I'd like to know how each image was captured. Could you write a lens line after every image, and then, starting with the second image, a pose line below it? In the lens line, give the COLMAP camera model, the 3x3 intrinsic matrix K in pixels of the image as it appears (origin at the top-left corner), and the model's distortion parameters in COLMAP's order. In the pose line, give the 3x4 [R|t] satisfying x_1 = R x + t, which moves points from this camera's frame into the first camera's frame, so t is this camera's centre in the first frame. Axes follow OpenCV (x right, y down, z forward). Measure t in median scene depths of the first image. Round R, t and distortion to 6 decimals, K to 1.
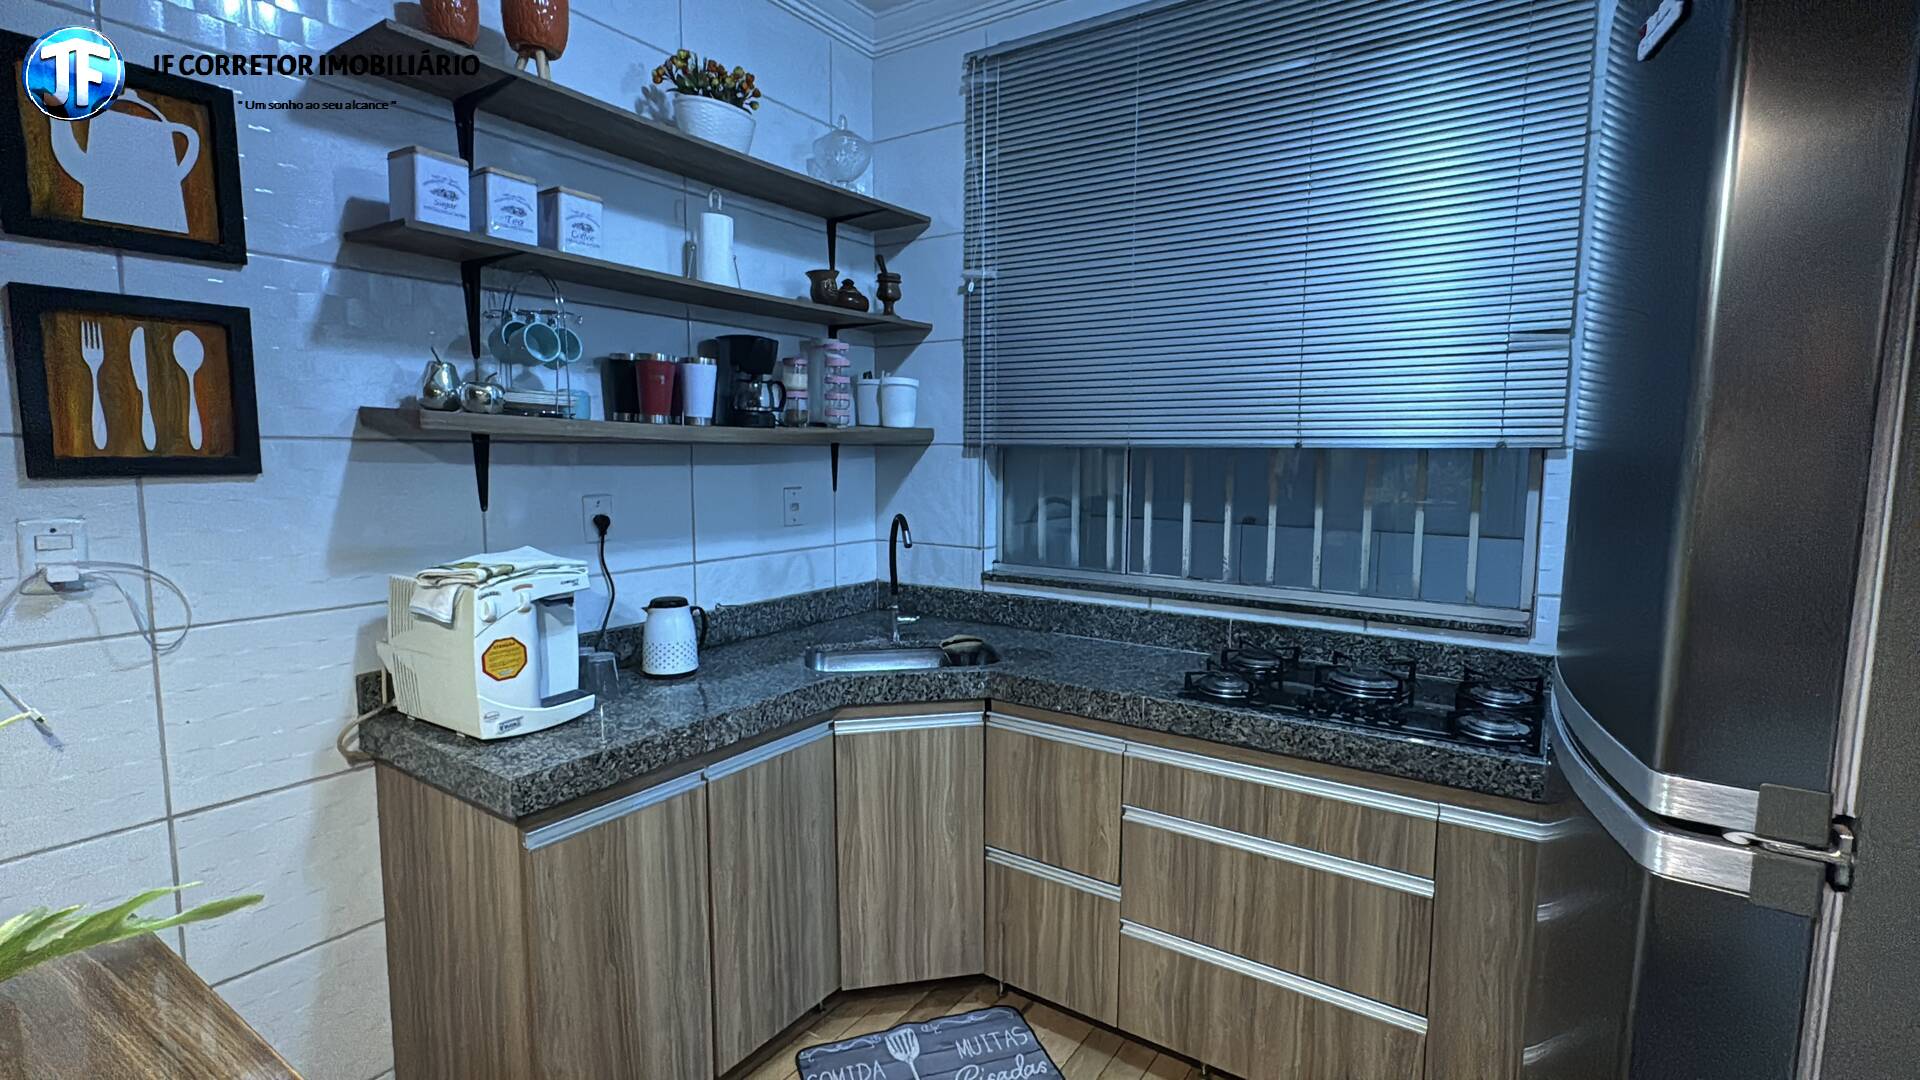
lens RADIAL K [[877.8, 0, 959.9], [0, 877.8, 536.2], [0, 0, 1]] dist [-0.003213, -0.001319]
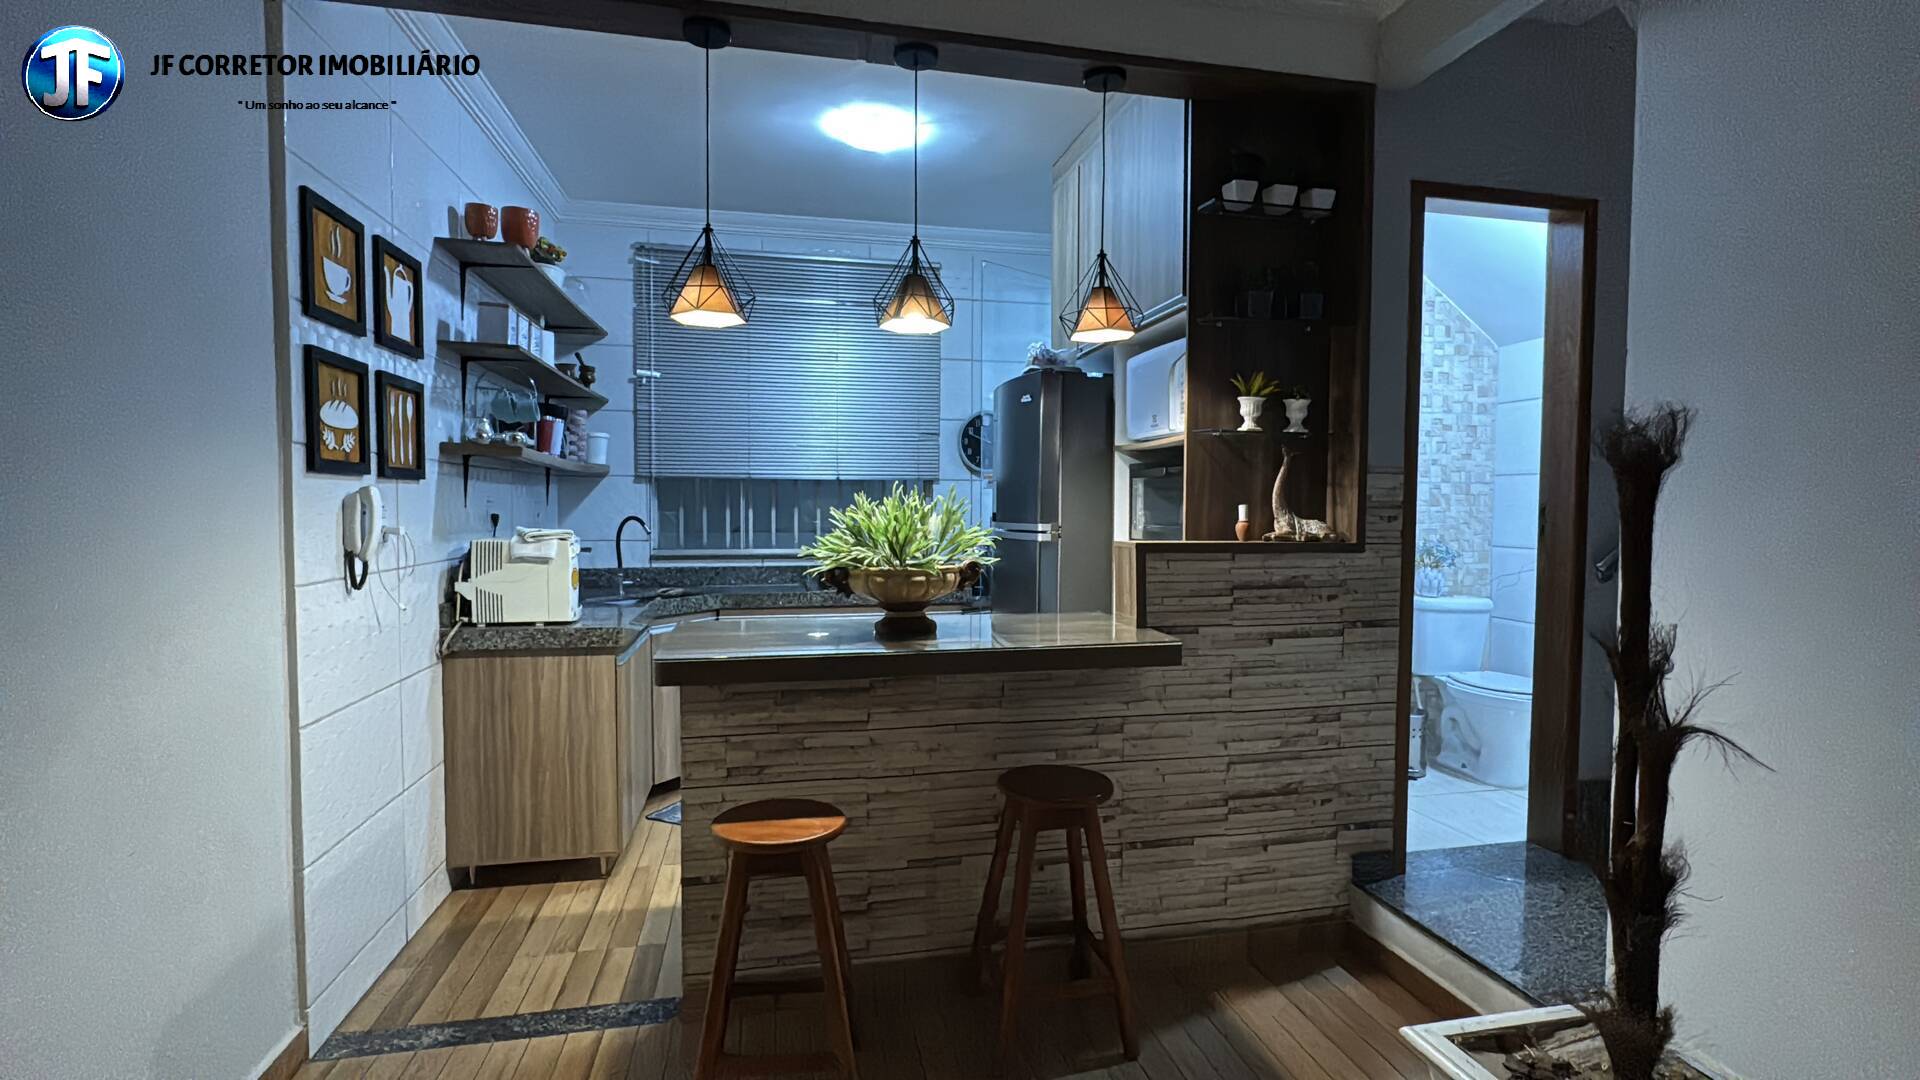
lens RADIAL K [[877.8, 0, 959.7], [0, 877.8, 540.2], [0, 0, 1]] dist [-0.003213, -0.001319]
pose [[0.693340, -0.033006, 0.719855, -1.025367], [0.071179, 0.997202, -0.022835, 0.125619], [-0.717087, 0.067071, 0.693749, -0.728882]]
